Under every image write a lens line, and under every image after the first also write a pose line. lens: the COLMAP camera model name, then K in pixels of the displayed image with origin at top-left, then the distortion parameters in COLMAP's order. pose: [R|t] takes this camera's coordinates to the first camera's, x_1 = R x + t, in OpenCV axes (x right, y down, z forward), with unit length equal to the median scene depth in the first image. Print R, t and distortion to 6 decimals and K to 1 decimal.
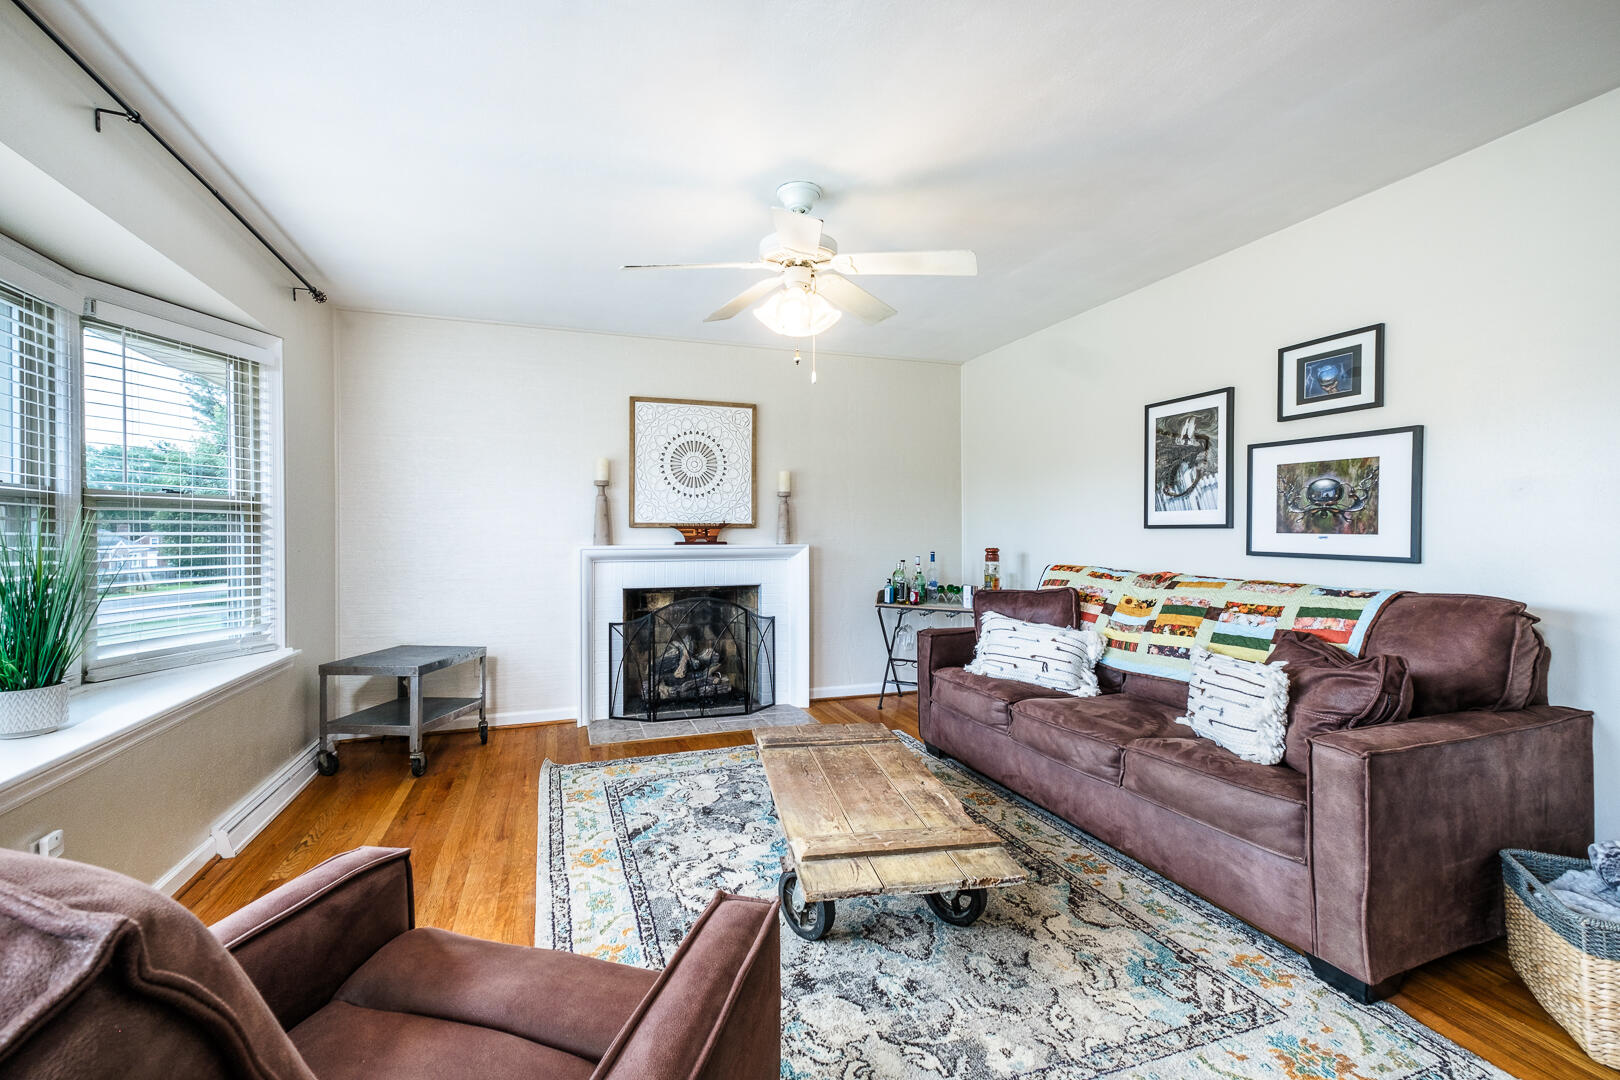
lens RADIAL K [[700.6, 0, 782.9], [0, 700.6, 537.9], [0, 0, 1]] dist [0.004778, 0.000440]
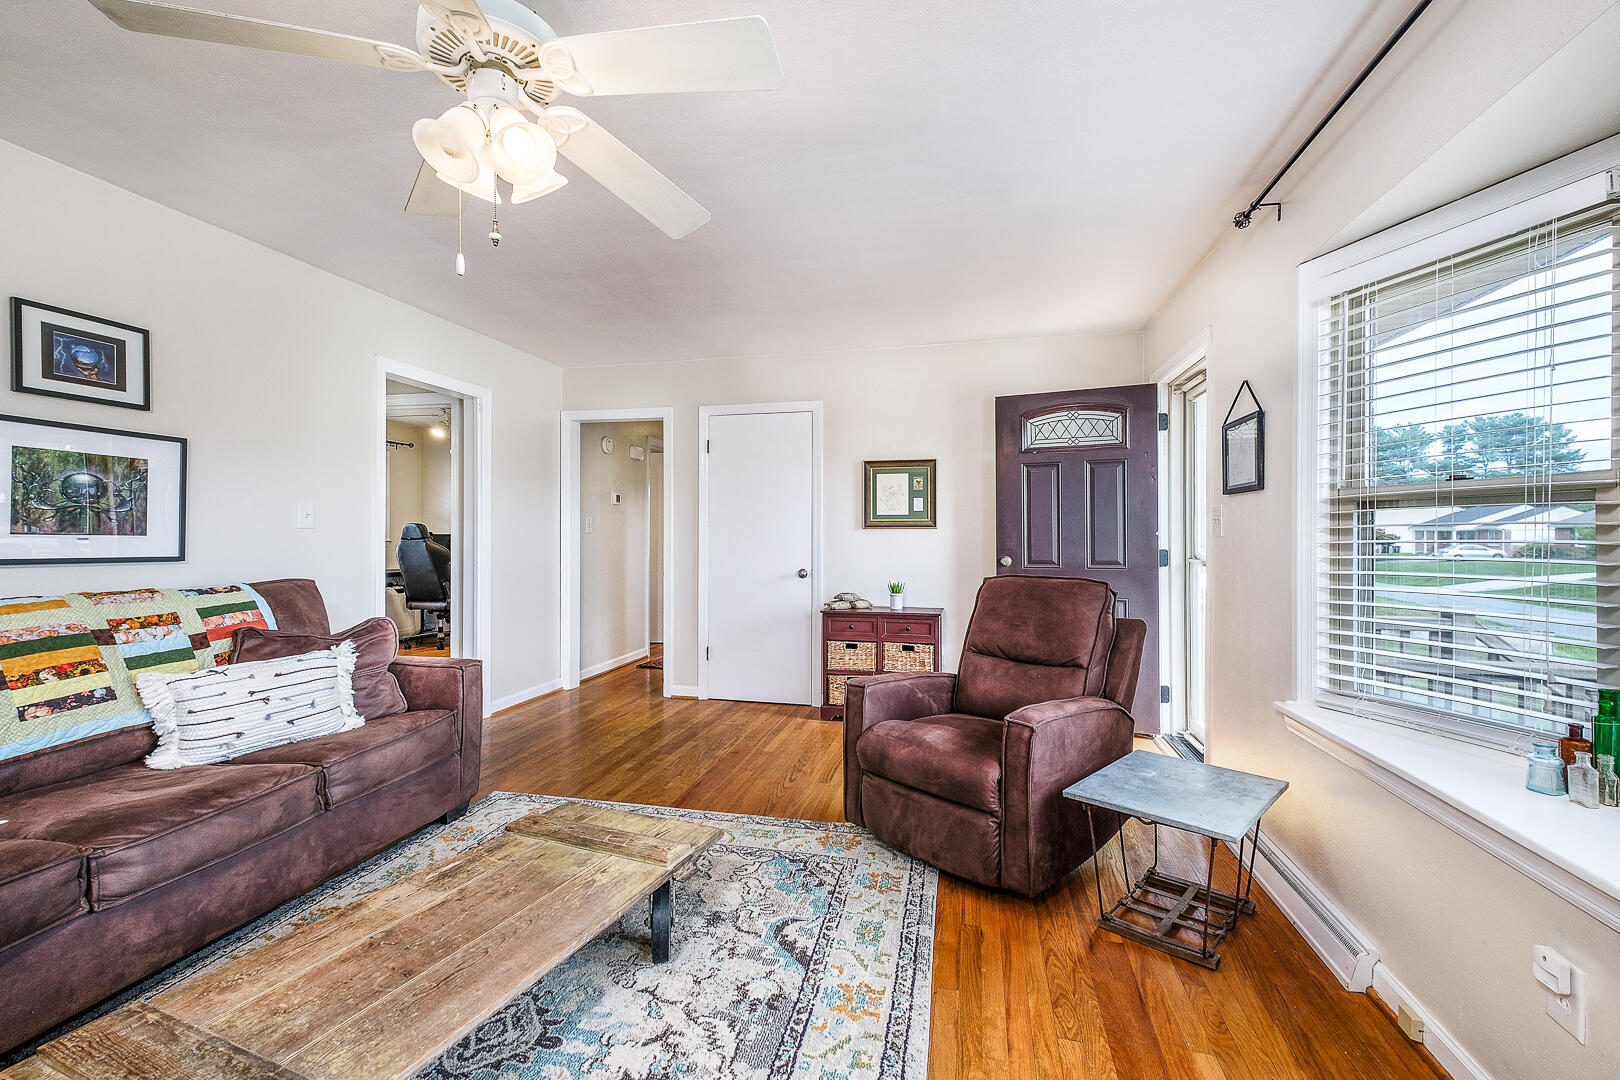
lens RADIAL K [[700.6, 0, 807.9], [0, 700.6, 534.5], [0, 0, 1]] dist [0.004778, 0.000440]
pose [[-0.856275, -0.006637, 0.516477, -0.493016], [-0.001803, 0.999950, 0.009860, -0.017306], [-0.516517, 0.007511, -0.856244, 1.337566]]
